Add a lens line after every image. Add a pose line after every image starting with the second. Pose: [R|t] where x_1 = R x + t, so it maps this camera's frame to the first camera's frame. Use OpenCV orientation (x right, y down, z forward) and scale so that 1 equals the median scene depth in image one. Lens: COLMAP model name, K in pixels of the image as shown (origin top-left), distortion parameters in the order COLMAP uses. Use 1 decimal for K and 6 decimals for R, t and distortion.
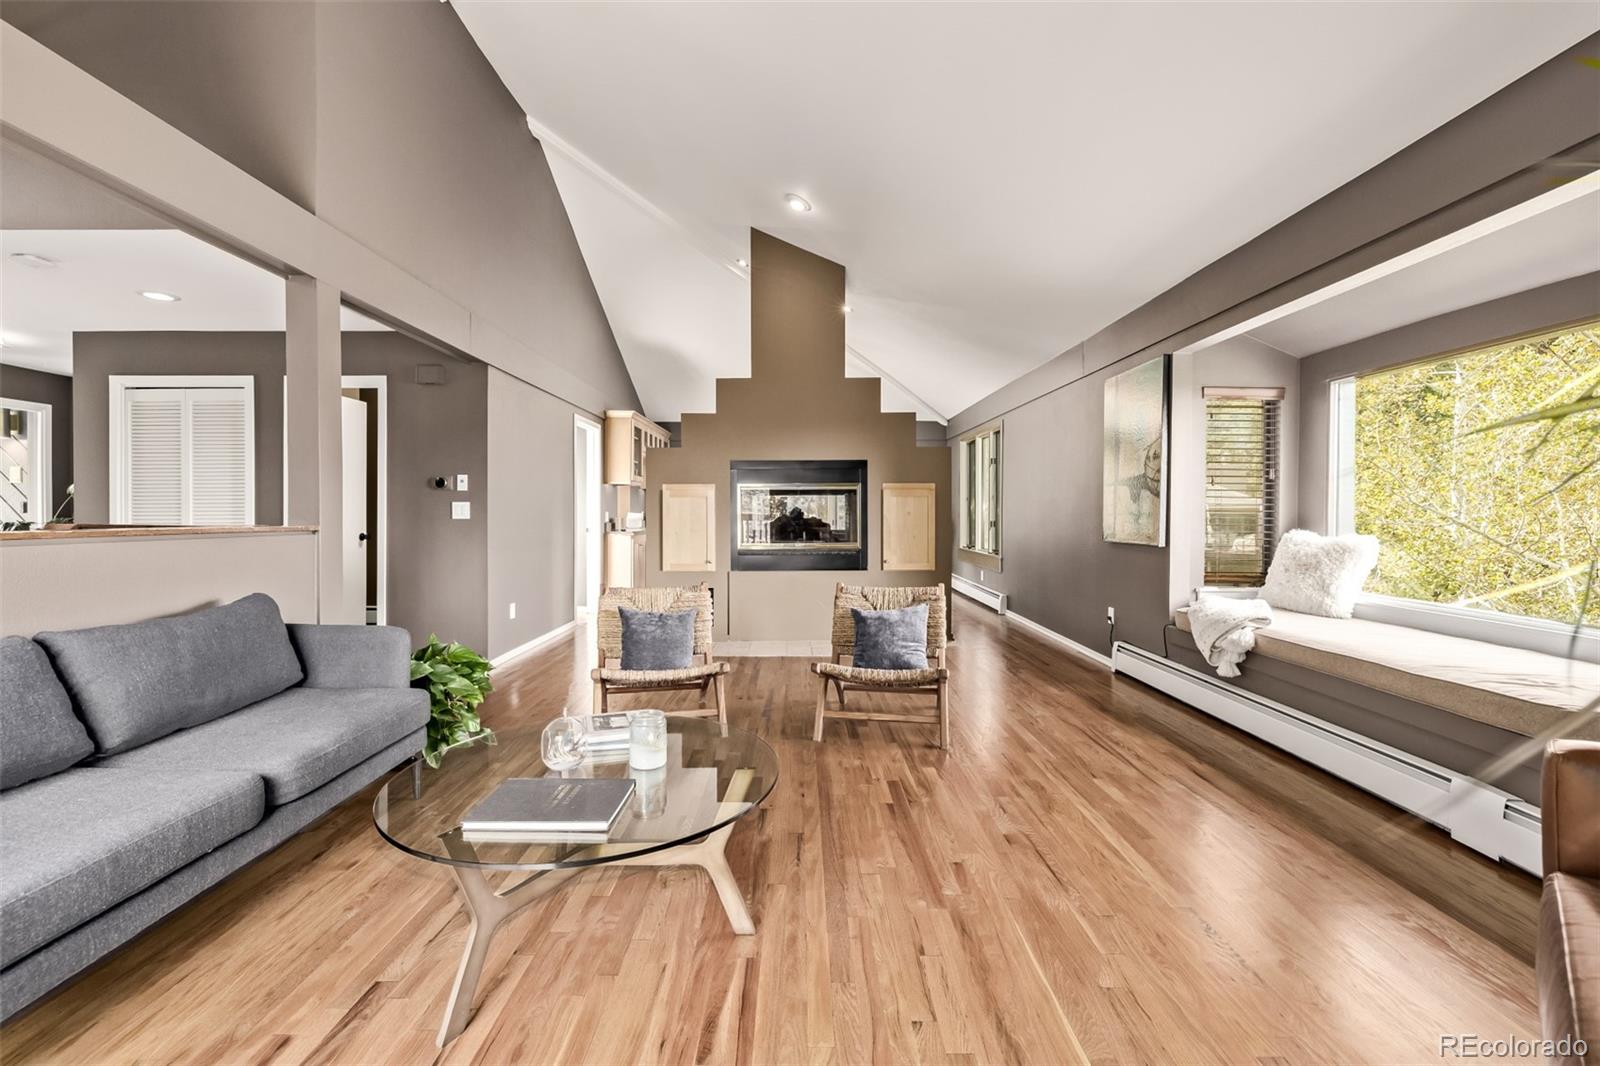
lens RADIAL K [[674.0, 0, 799.9], [0, 674.0, 520.0], [0, 0, 1]] dist [-0.001189, 0.000034]
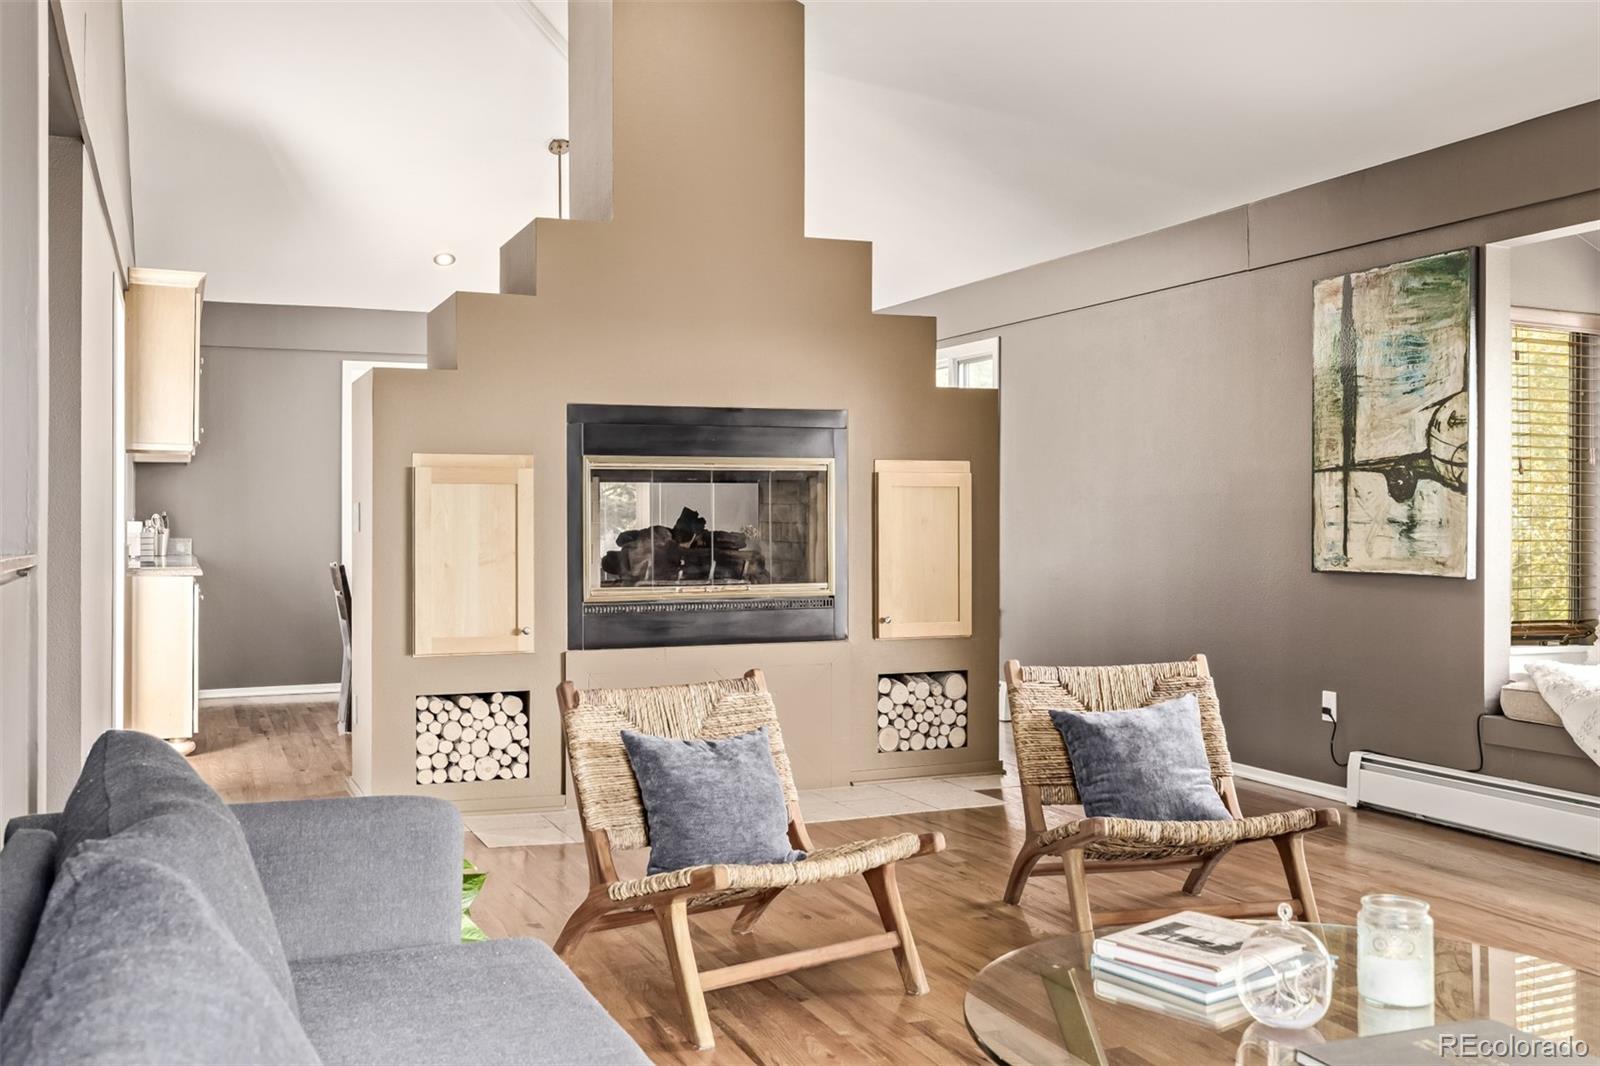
lens RADIAL K [[1506.1, 0, 800.0], [0, 1506.1, 533.0], [0, 0, 1]] dist [-0.000978, -0.000631]
pose [[0.921167, -0.003536, 0.389151, -0.470351], [0.003854, 0.999993, -0.000037, -0.002031], [-0.389148, 0.001534, 0.921174, 0.033183]]
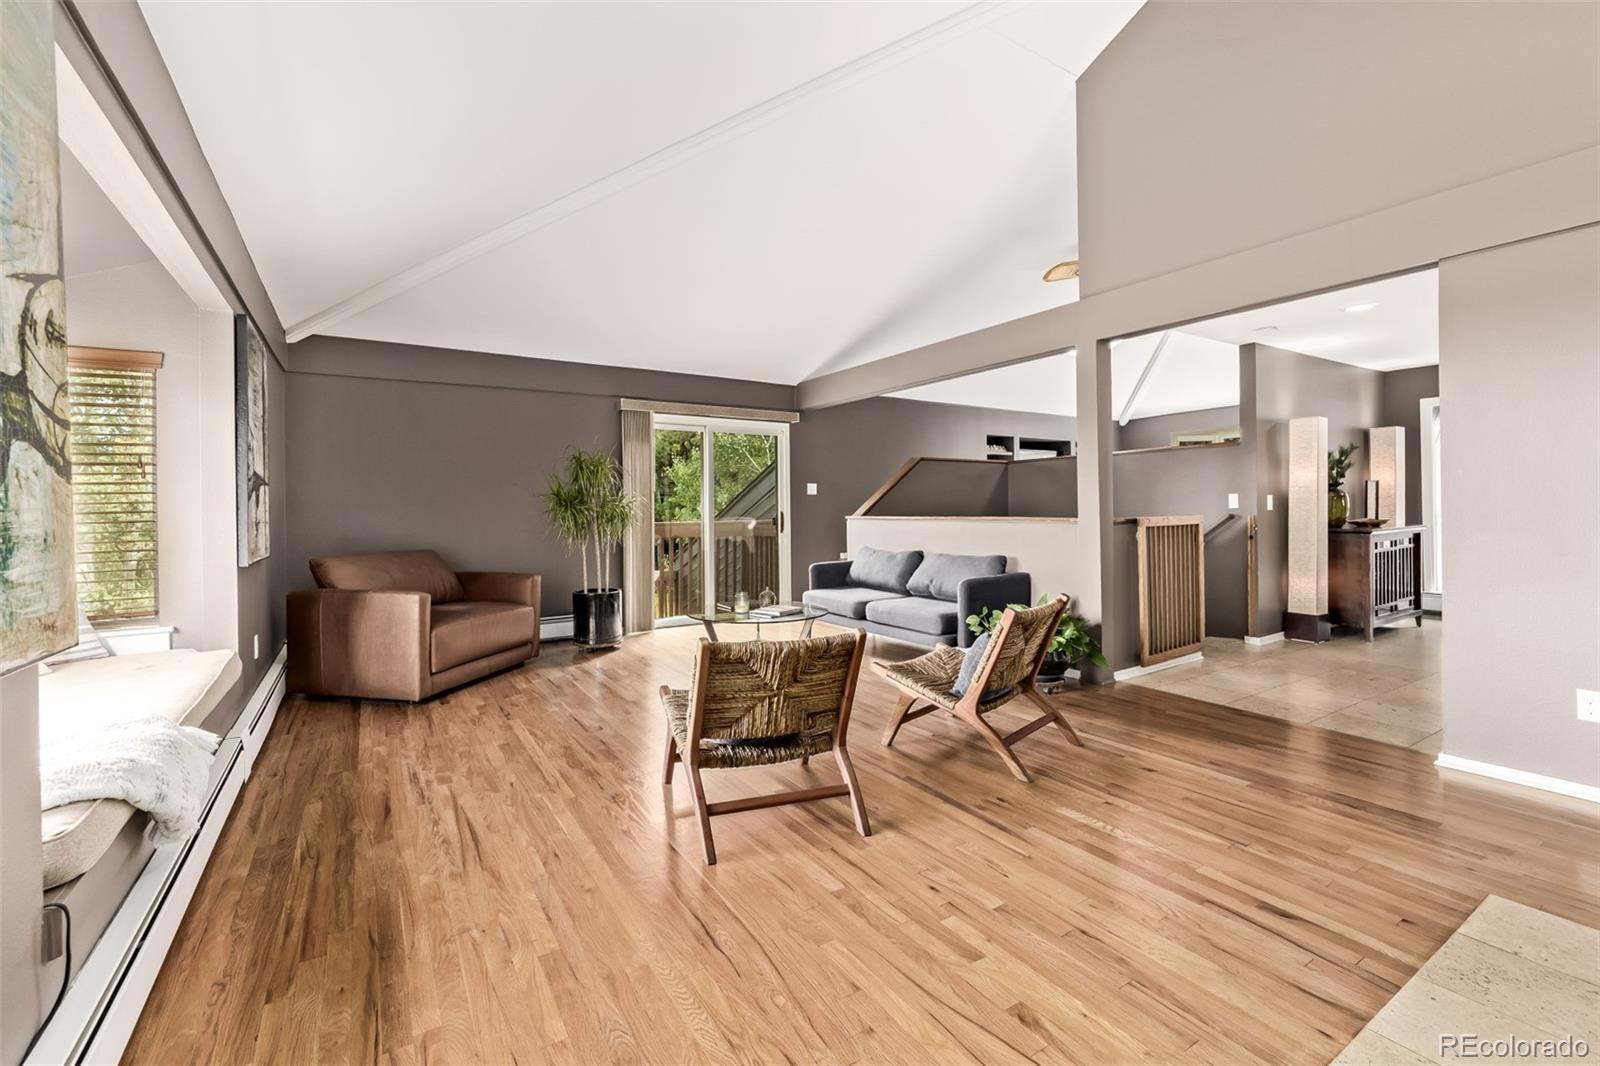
lens RADIAL K [[674.0, 0, 799.9], [0, 674.0, 520.0], [0, 0, 1]] dist [-0.001189, 0.000034]
pose [[-0.843171, 0.006970, -0.537600, 0.398673], [-0.000705, 0.999901, 0.014068, -0.020259], [0.537645, 0.012241, -0.843083, 1.351256]]
